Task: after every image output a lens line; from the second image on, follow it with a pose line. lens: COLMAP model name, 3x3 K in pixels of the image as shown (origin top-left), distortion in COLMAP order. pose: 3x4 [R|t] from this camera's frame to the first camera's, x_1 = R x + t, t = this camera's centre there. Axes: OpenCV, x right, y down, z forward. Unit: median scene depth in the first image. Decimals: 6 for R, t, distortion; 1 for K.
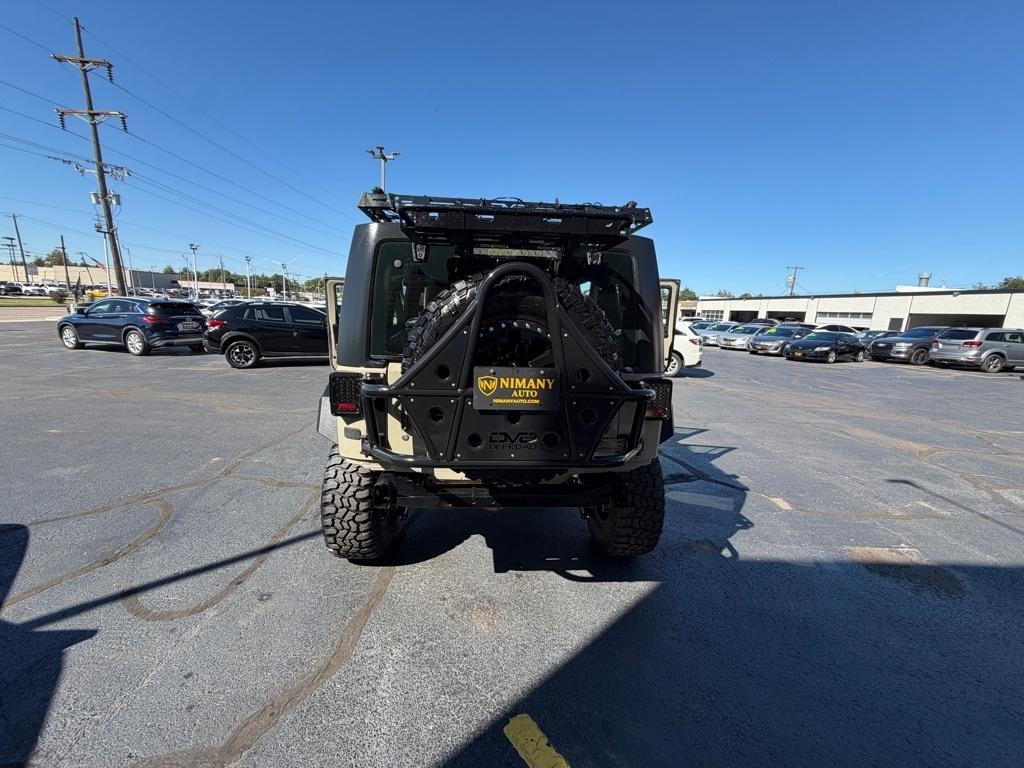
lens RADIAL K [[396.0, 0, 512.0], [0, 396.0, 384.0], [0, 0, 1]] dist [0.007559, -0.000263]
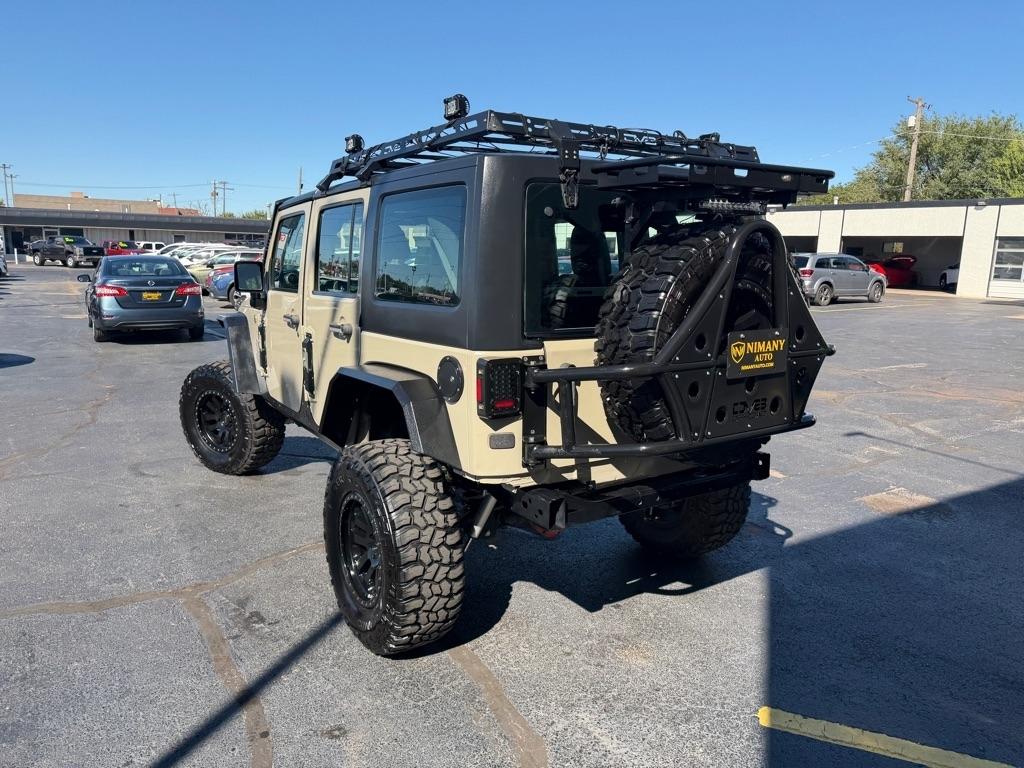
lens RADIAL K [[703.1, 0, 536.0], [0, 703.1, 366.0], [0, 0, 1]] dist [0.020596, -0.005182]
pose [[0.867886, -0.100396, 0.486512, -0.875242], [0.099249, 0.994663, 0.028207, -0.039193], [-0.486747, 0.023805, 0.873218, -0.143601]]
